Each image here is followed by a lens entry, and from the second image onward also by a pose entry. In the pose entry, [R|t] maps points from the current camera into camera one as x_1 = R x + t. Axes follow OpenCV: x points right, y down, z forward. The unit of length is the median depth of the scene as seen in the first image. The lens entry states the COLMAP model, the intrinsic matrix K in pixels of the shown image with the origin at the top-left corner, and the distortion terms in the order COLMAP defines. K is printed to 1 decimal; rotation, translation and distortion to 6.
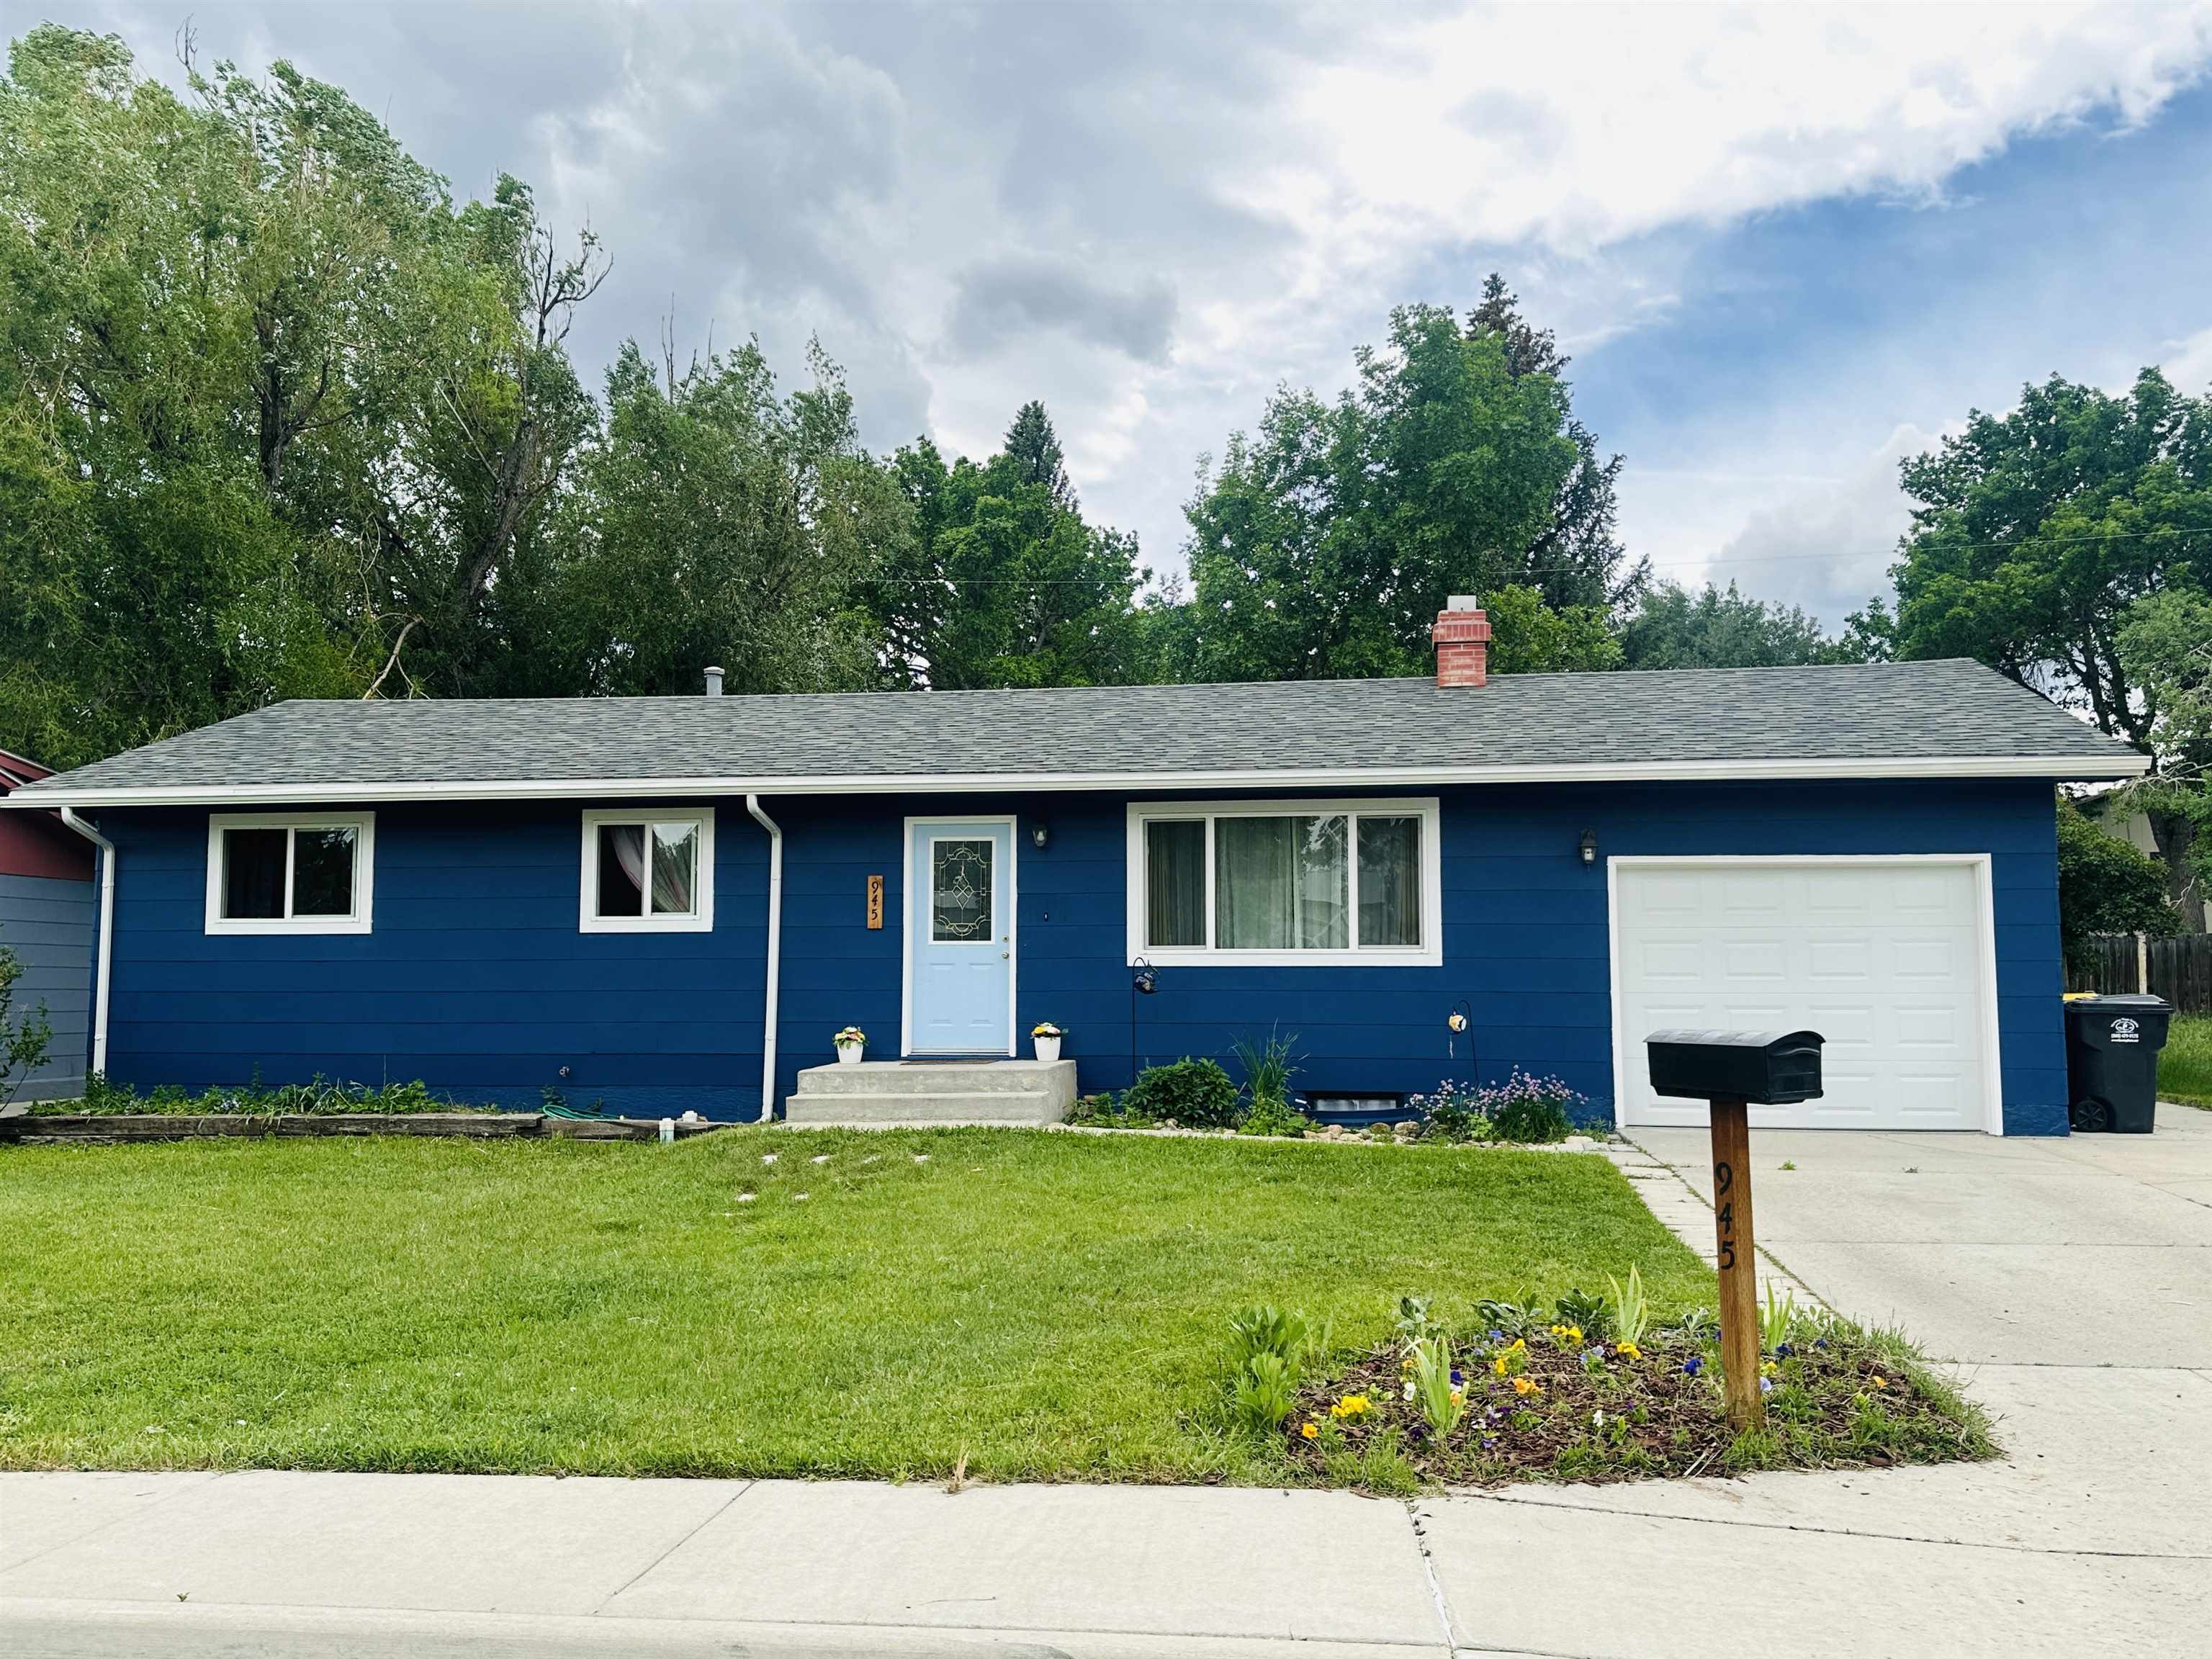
lens RADIAL K [[1912.8, 0, 1106.0], [0, 1912.8, 829.5], [0, 0, 1]] dist [0.227958, -0.472664]
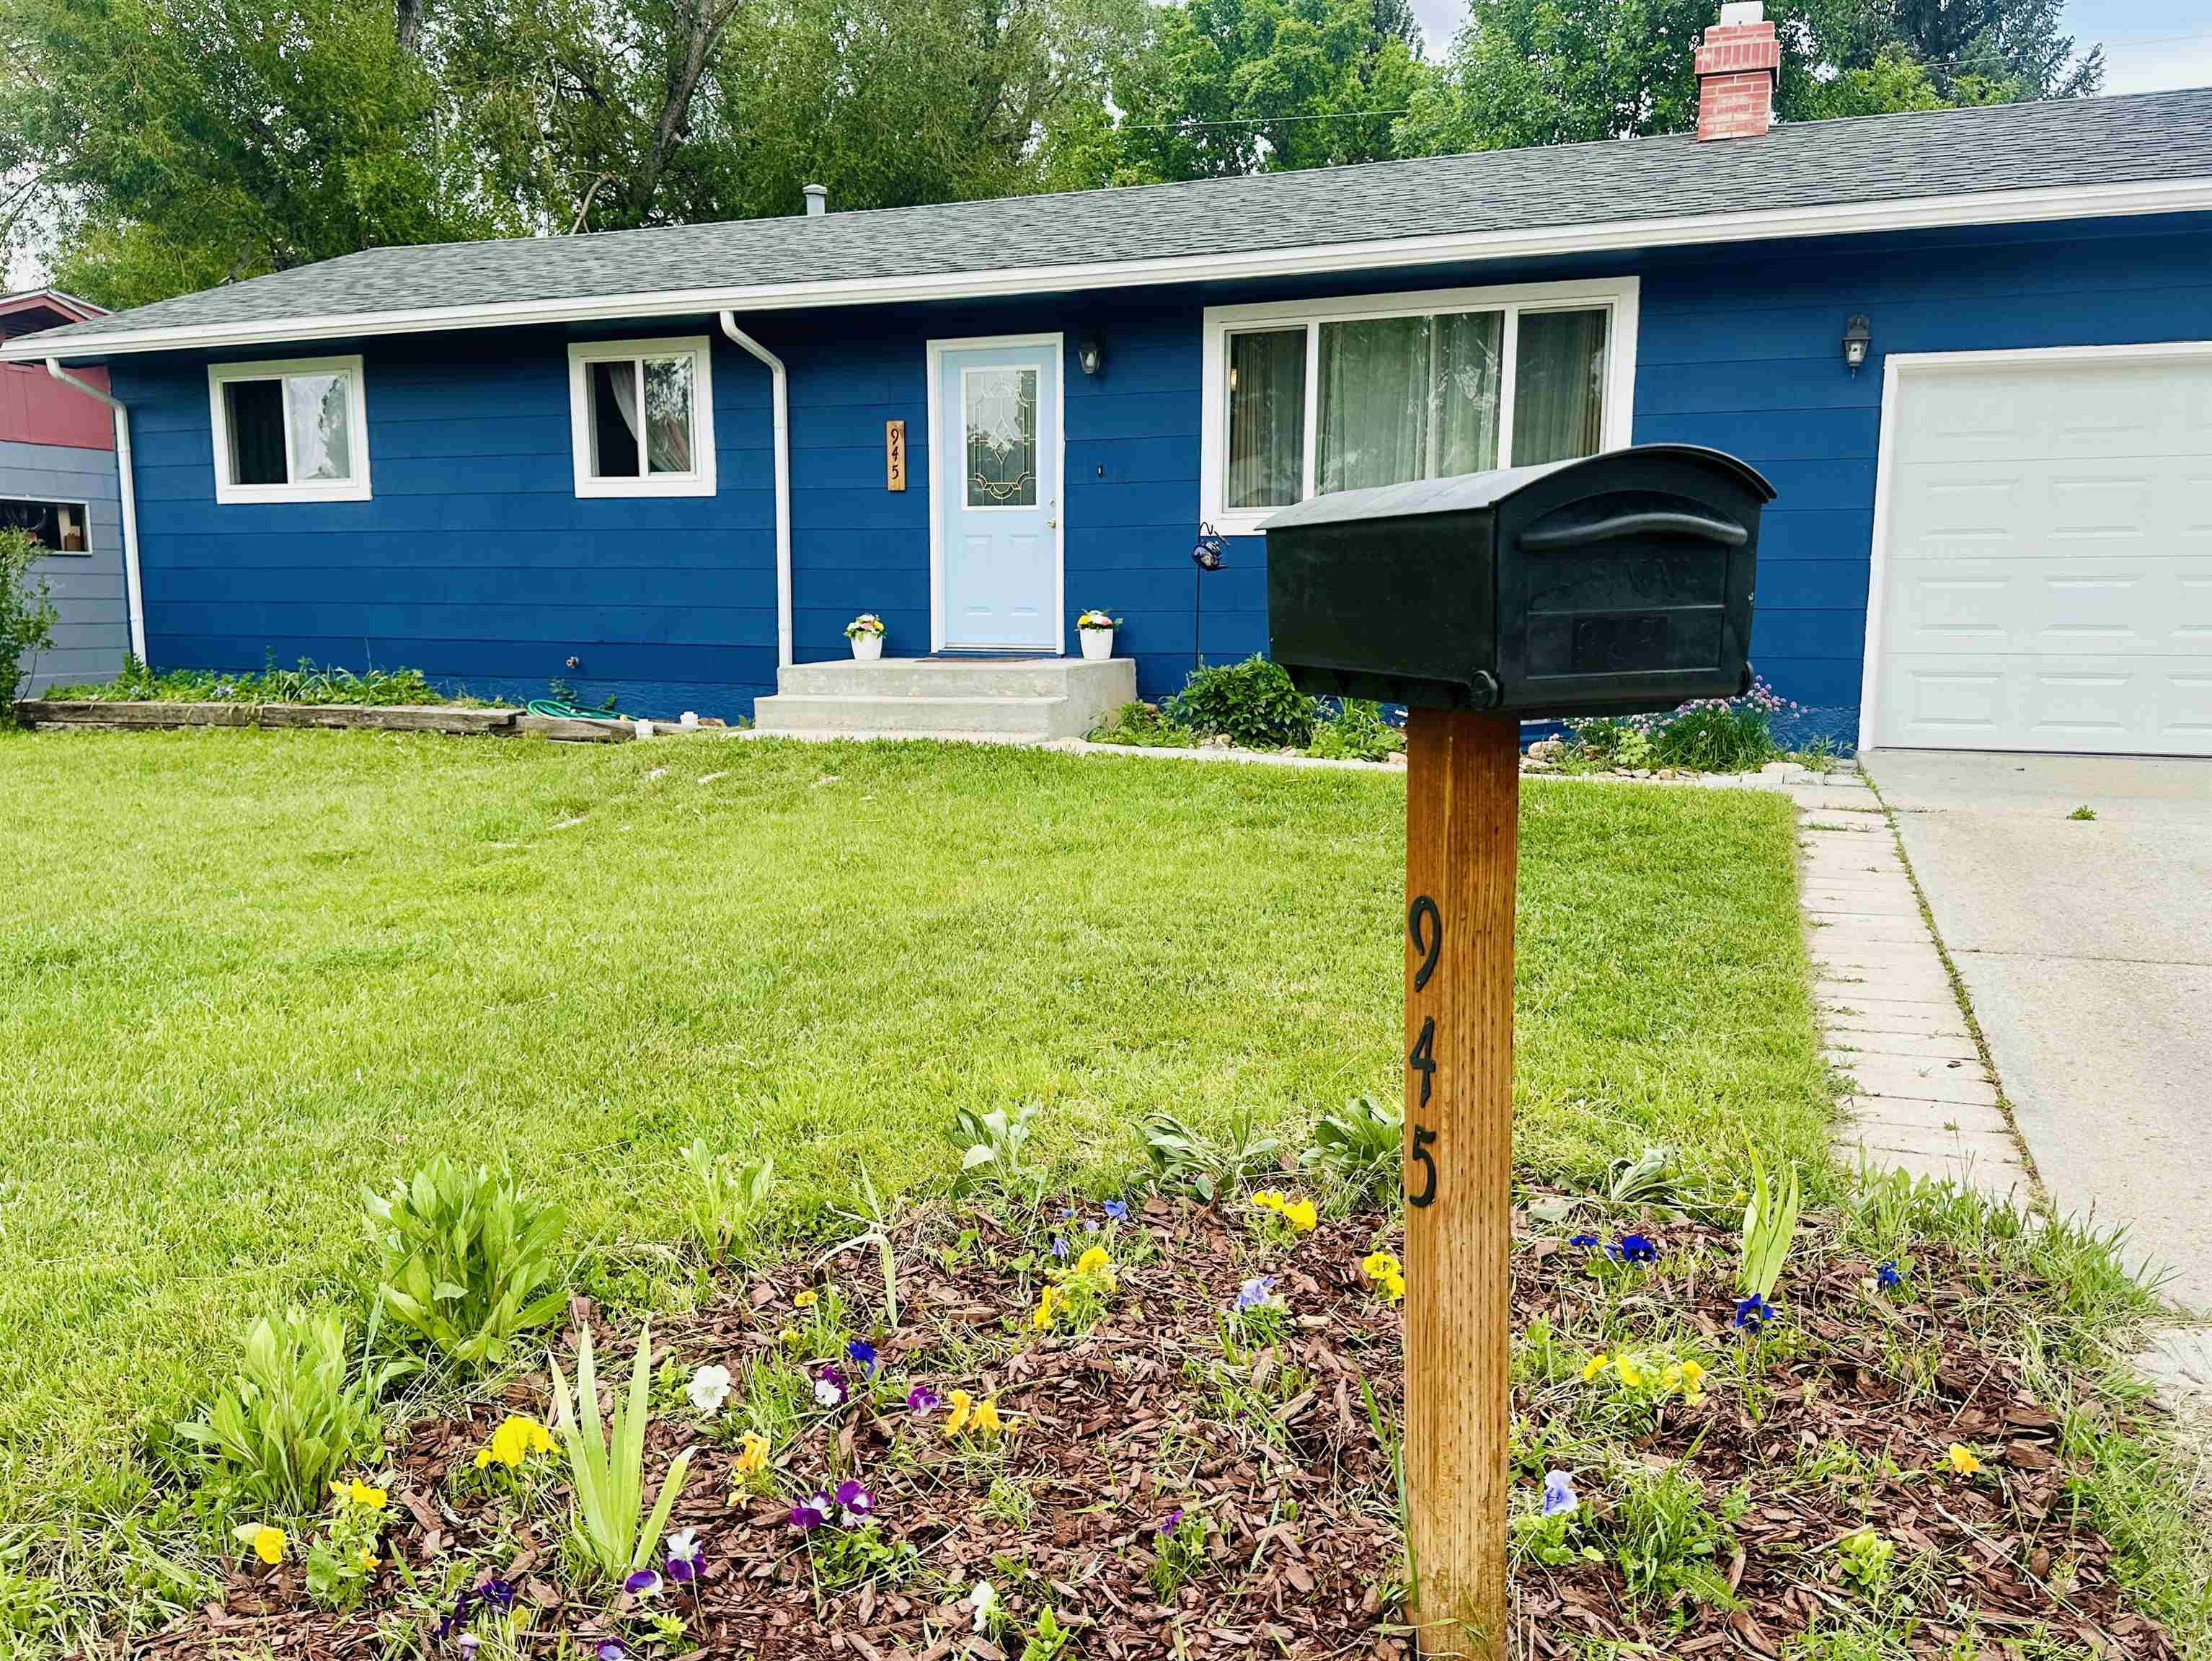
lens RADIAL K [[1633.0, 0, 1191.4], [0, 1633.0, 871.5], [0, 0, 1]] dist [0.108346, -0.115596]
pose [[0.973440, 0.035608, -0.226157, 0.161429], [0.018446, 0.972421, 0.232502, 0.049720], [0.228199, -0.230498, 0.945936, 0.353080]]
